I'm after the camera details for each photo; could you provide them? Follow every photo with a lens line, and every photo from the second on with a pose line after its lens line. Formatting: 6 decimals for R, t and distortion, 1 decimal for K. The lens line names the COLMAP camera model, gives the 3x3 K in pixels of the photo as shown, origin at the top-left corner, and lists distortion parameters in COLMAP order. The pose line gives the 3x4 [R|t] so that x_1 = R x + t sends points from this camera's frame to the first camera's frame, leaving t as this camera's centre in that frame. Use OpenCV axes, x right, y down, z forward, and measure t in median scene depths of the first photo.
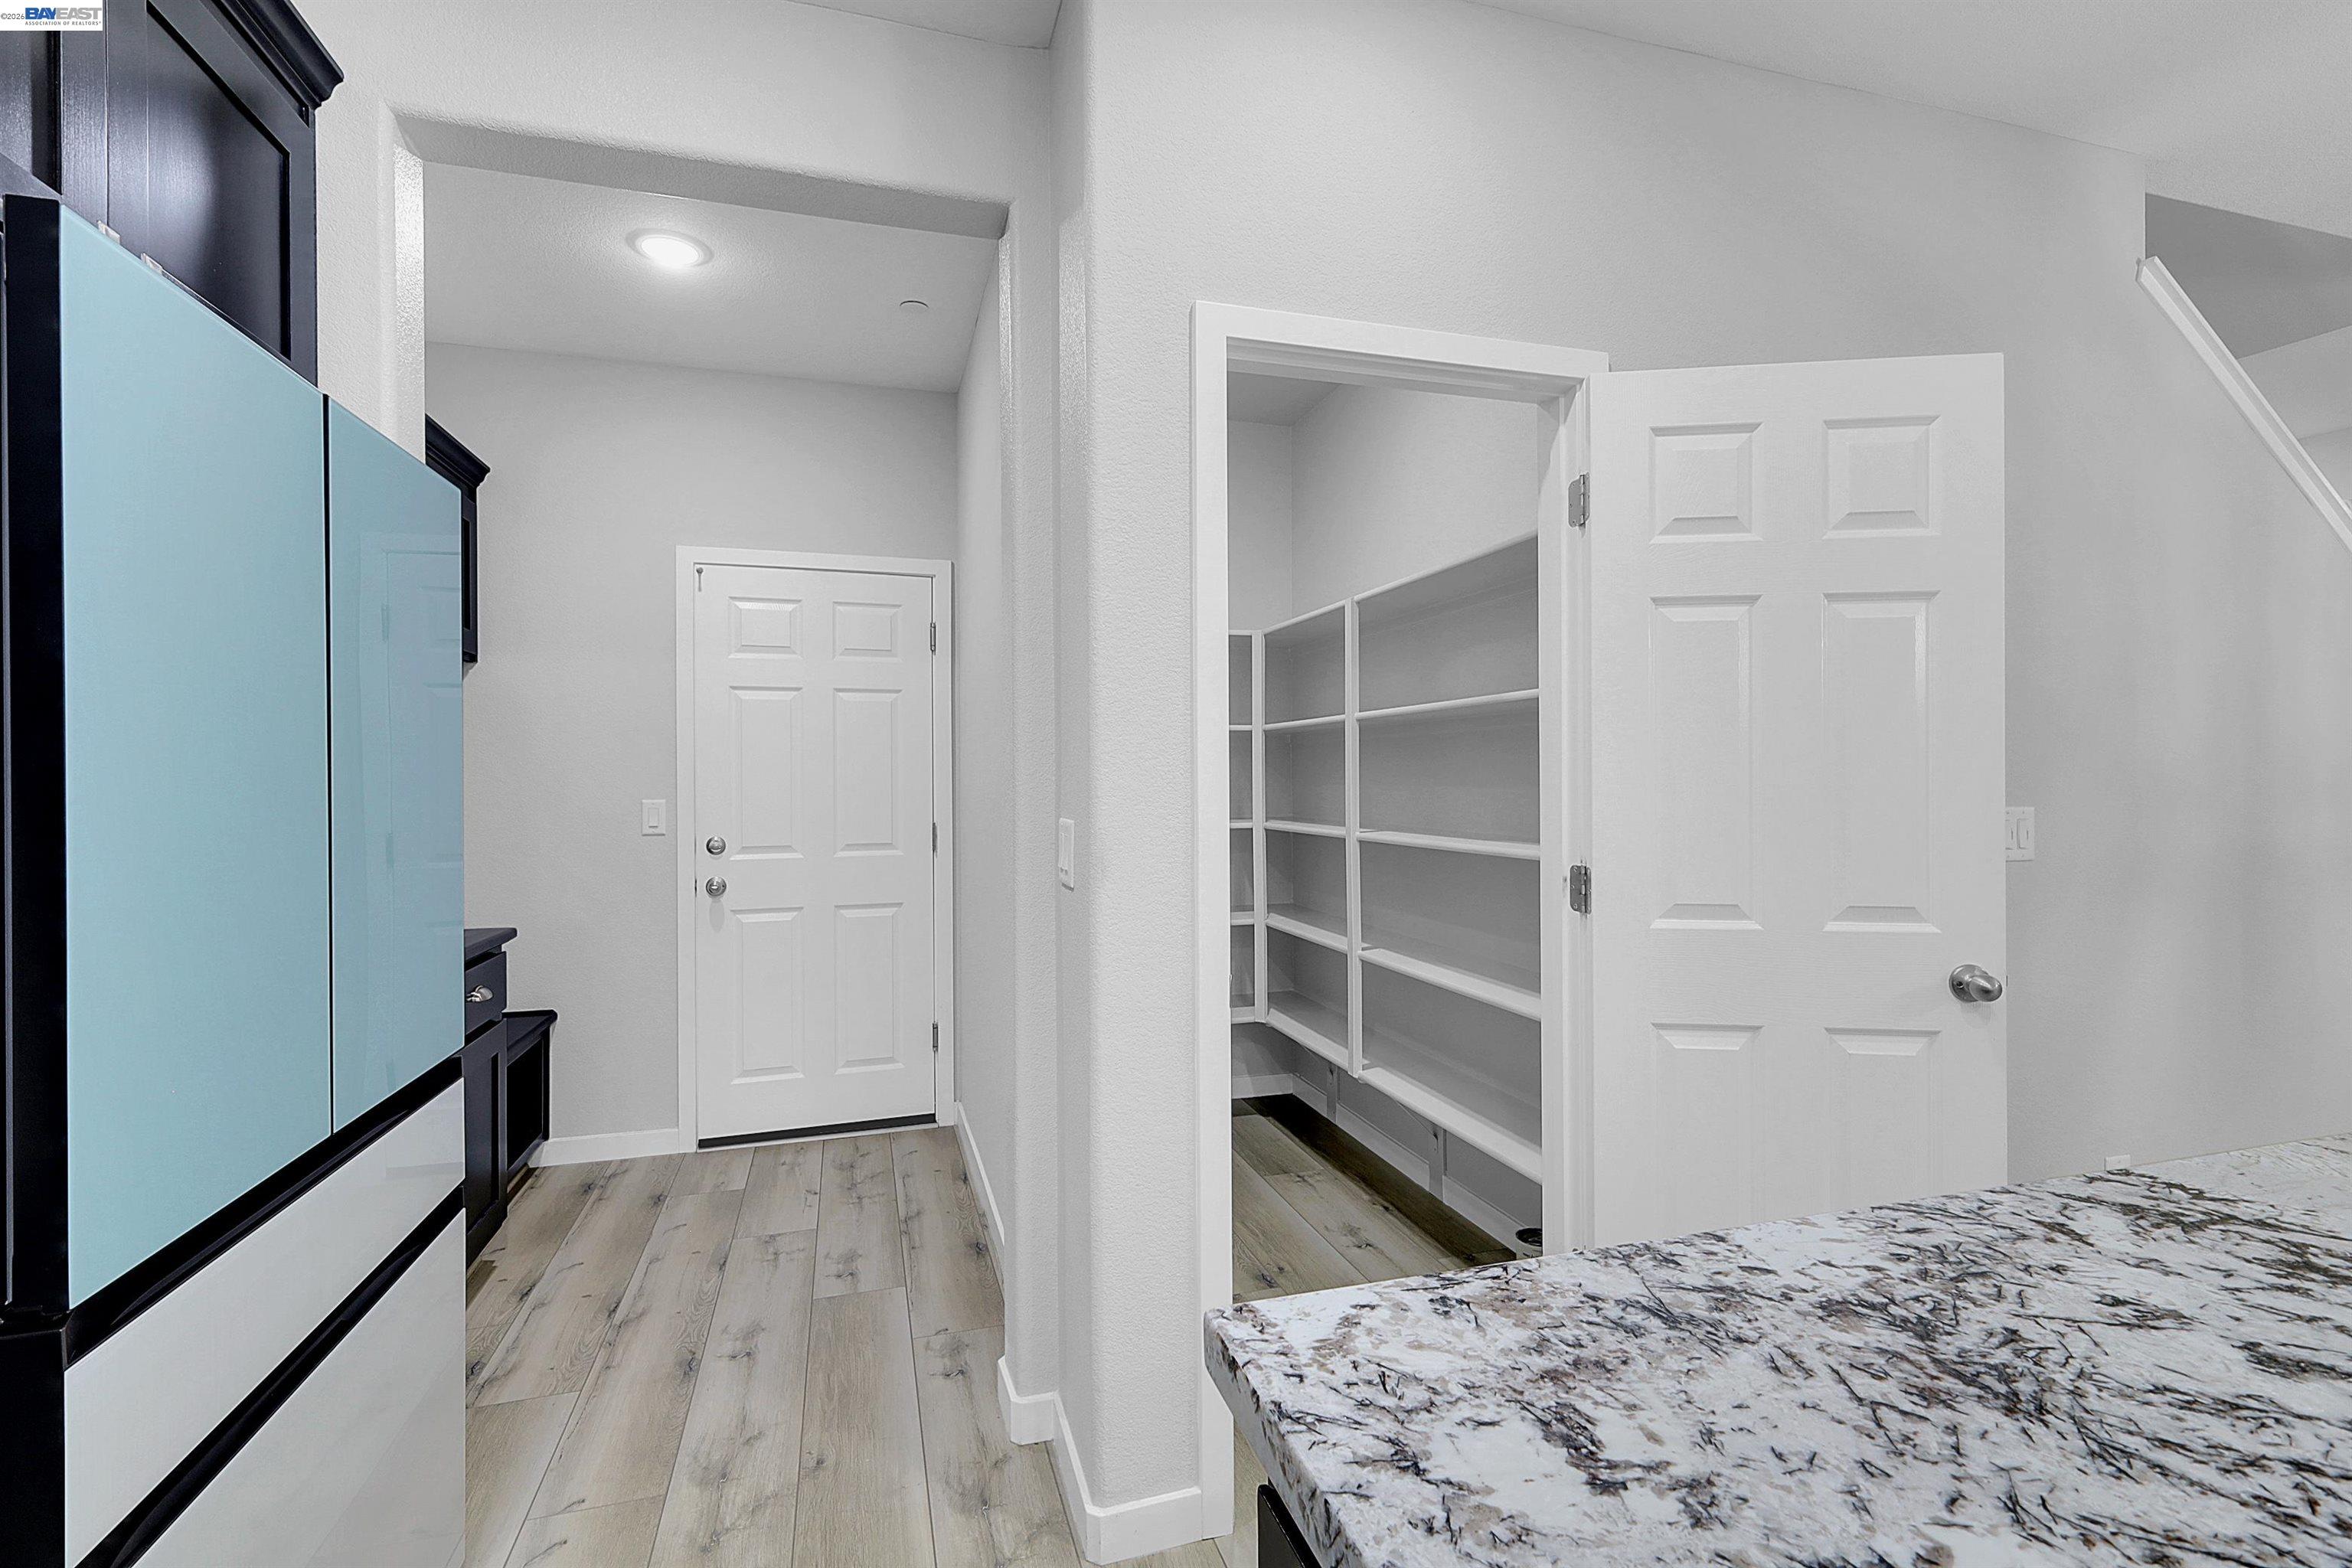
lens RADIAL K [[1073.9, 0, 1160.0], [0, 1073.9, 773.8], [0, 0, 1]] dist [0.002970, -0.000582]
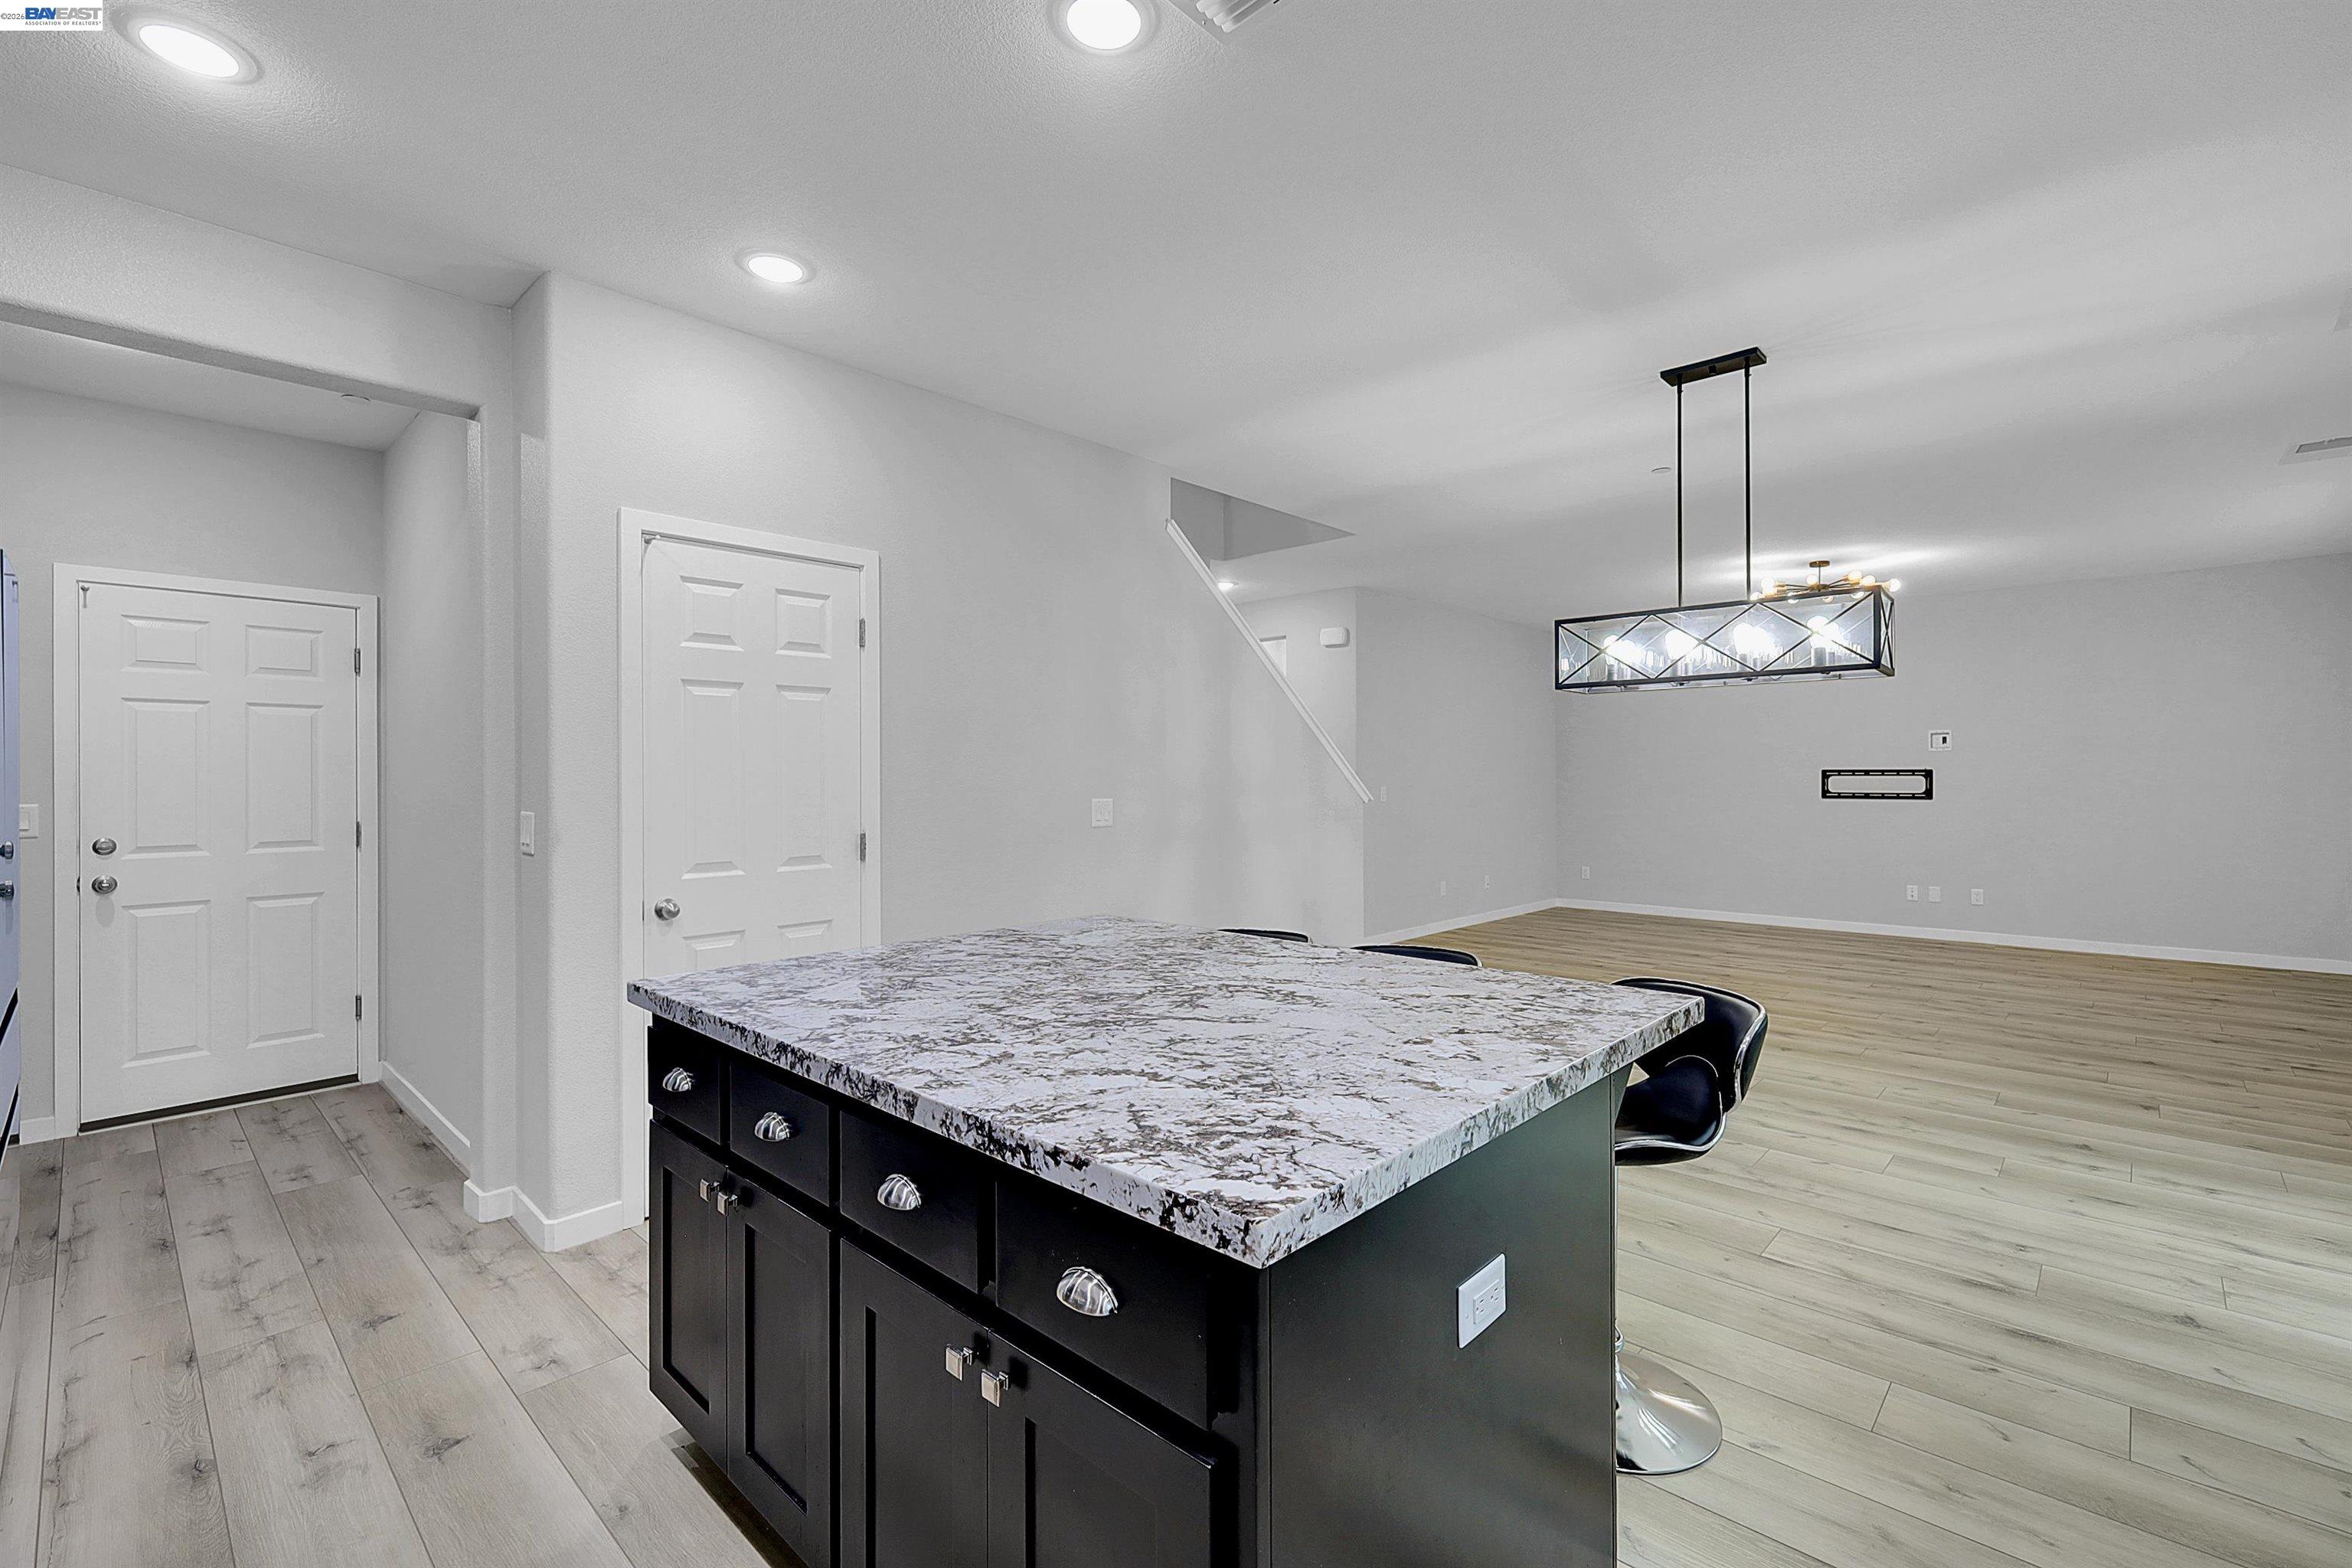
lens RADIAL K [[1029.7, 0, 1176.5], [0, 1029.7, 774.7], [0, 0, 1]] dist [0.005200, 0.000414]
pose [[0.860174, 0.003121, 0.509992, -0.028305], [-0.003517, 0.999994, -0.000187, -0.010838], [-0.509989, -0.001632, 0.860179, -0.570134]]
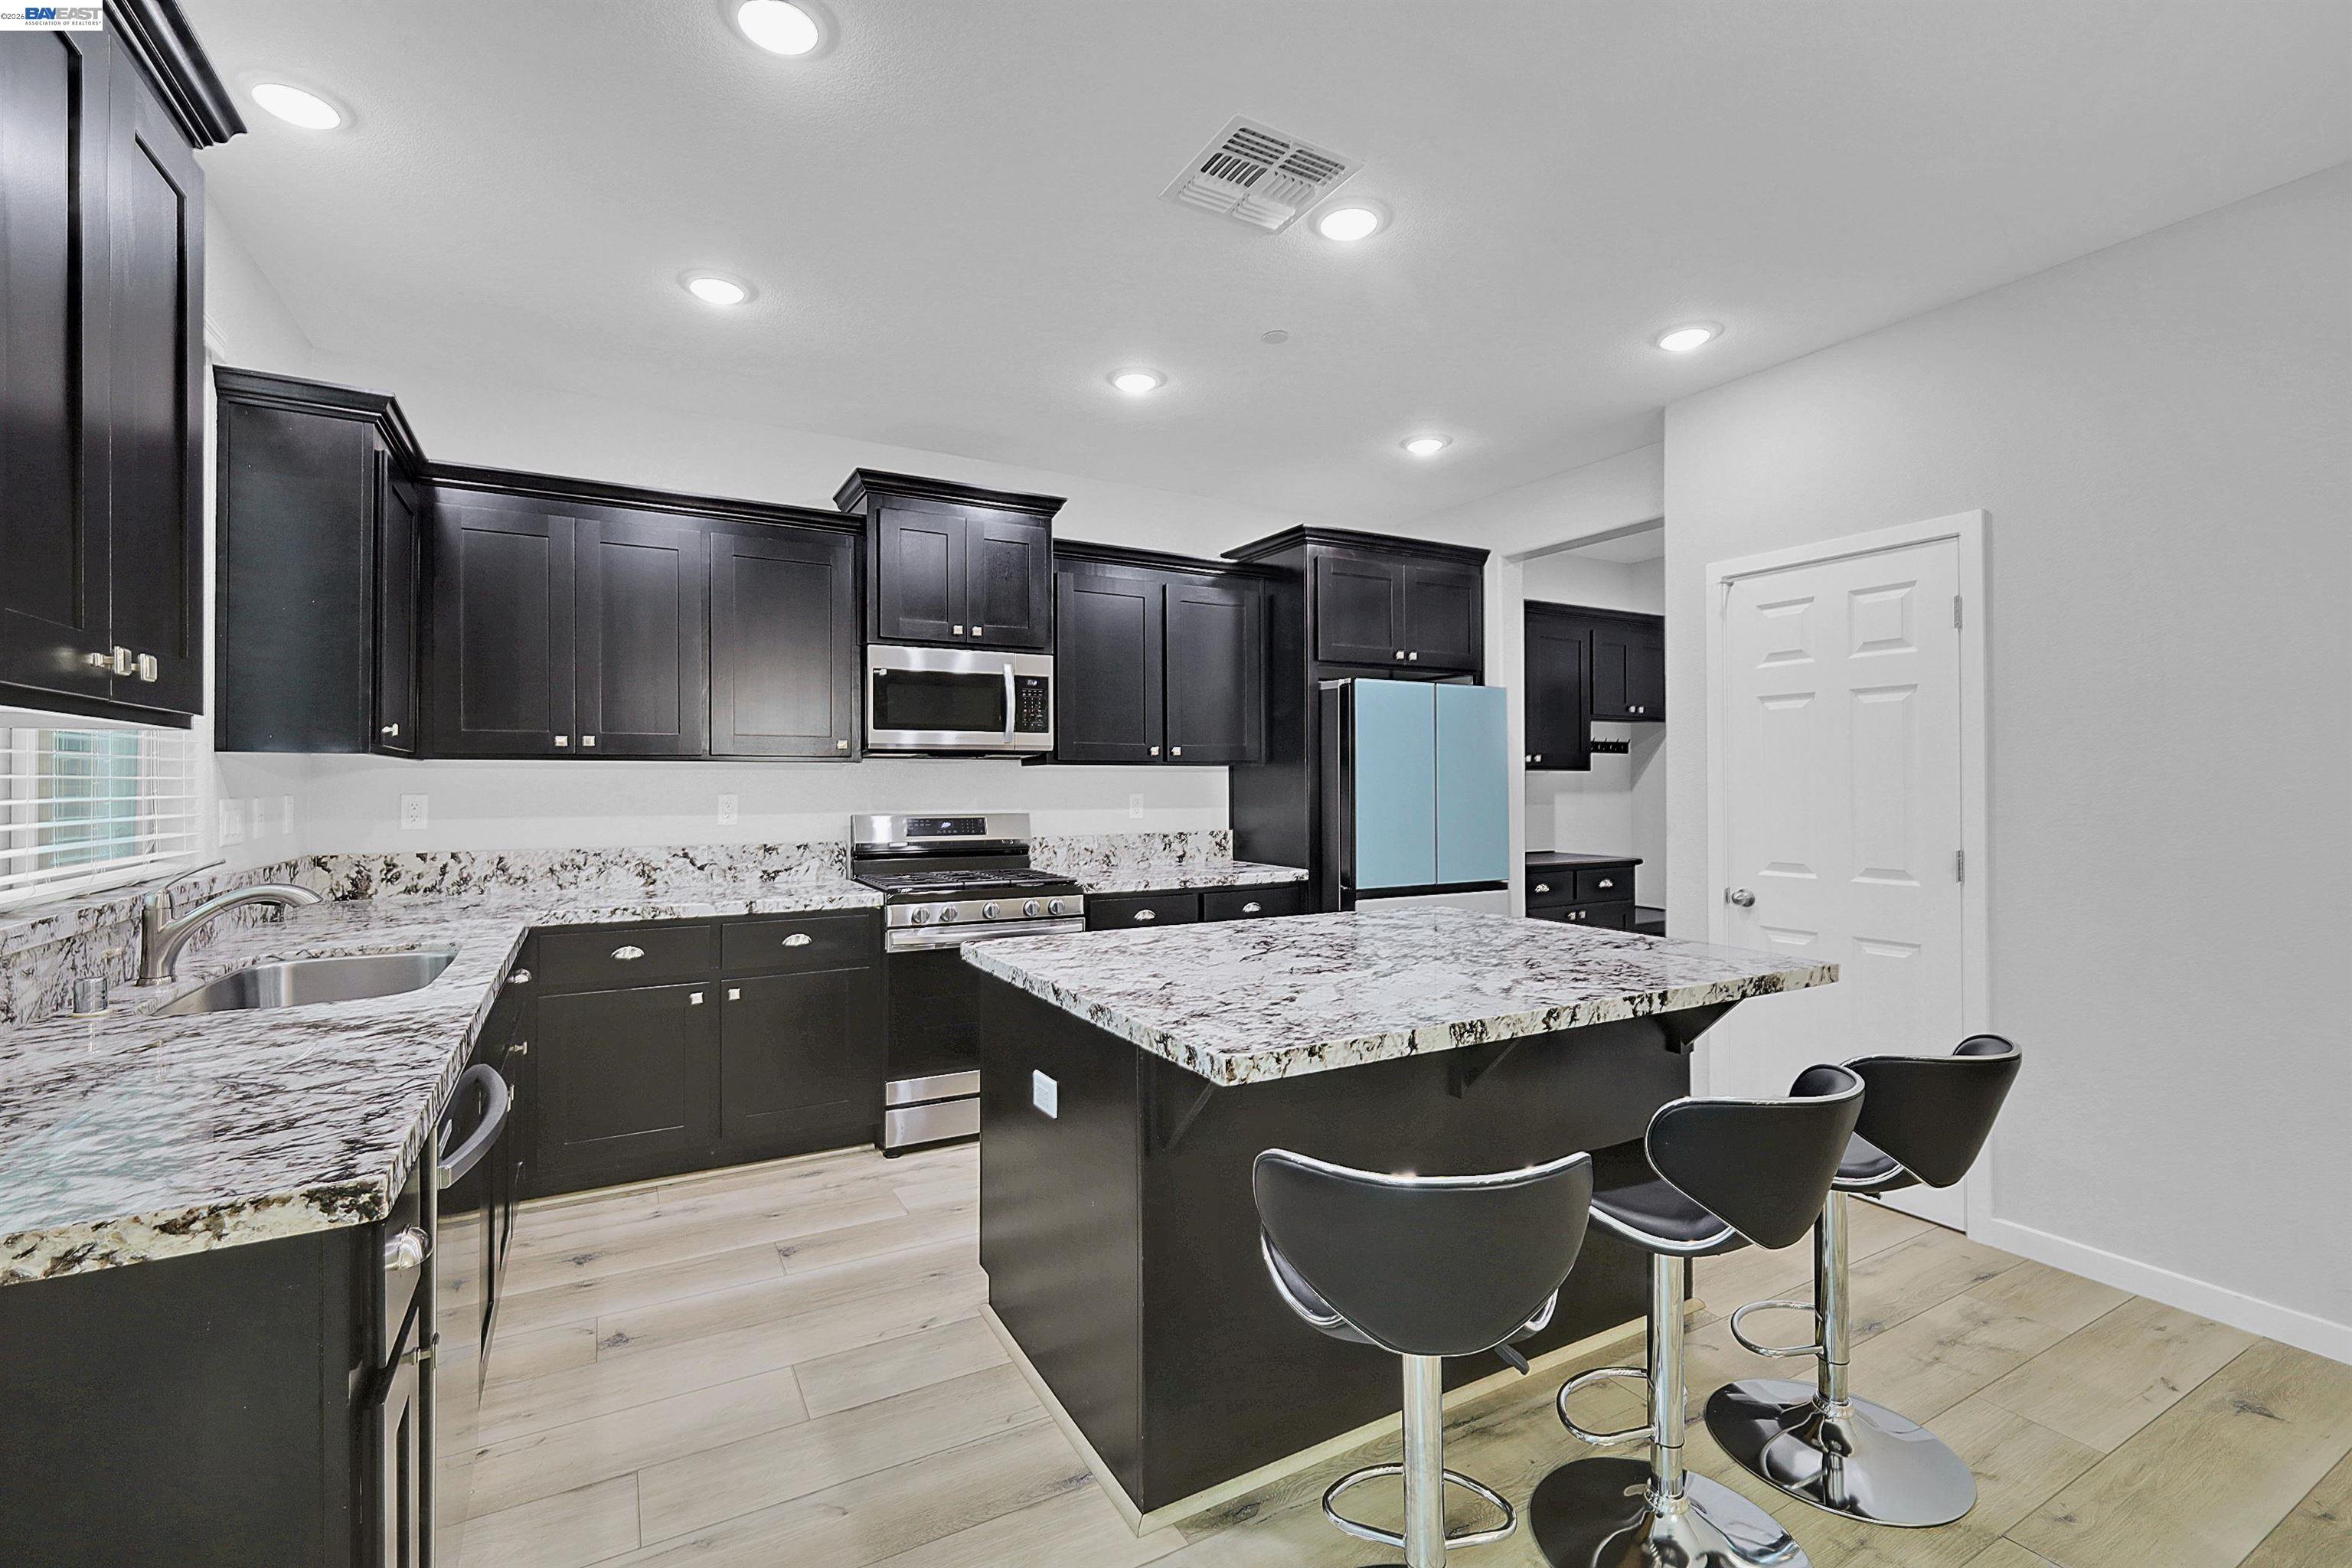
lens RADIAL K [[1029.7, 0, 1179.4], [0, 1029.7, 776.8], [0, 0, 1]] dist [0.005200, 0.000414]
pose [[0.224847, -0.000866, -0.974394, 1.161100], [0.002797, 0.999996, -0.000244, -0.016379], [0.974390, -0.002670, 0.224849, -0.308008]]
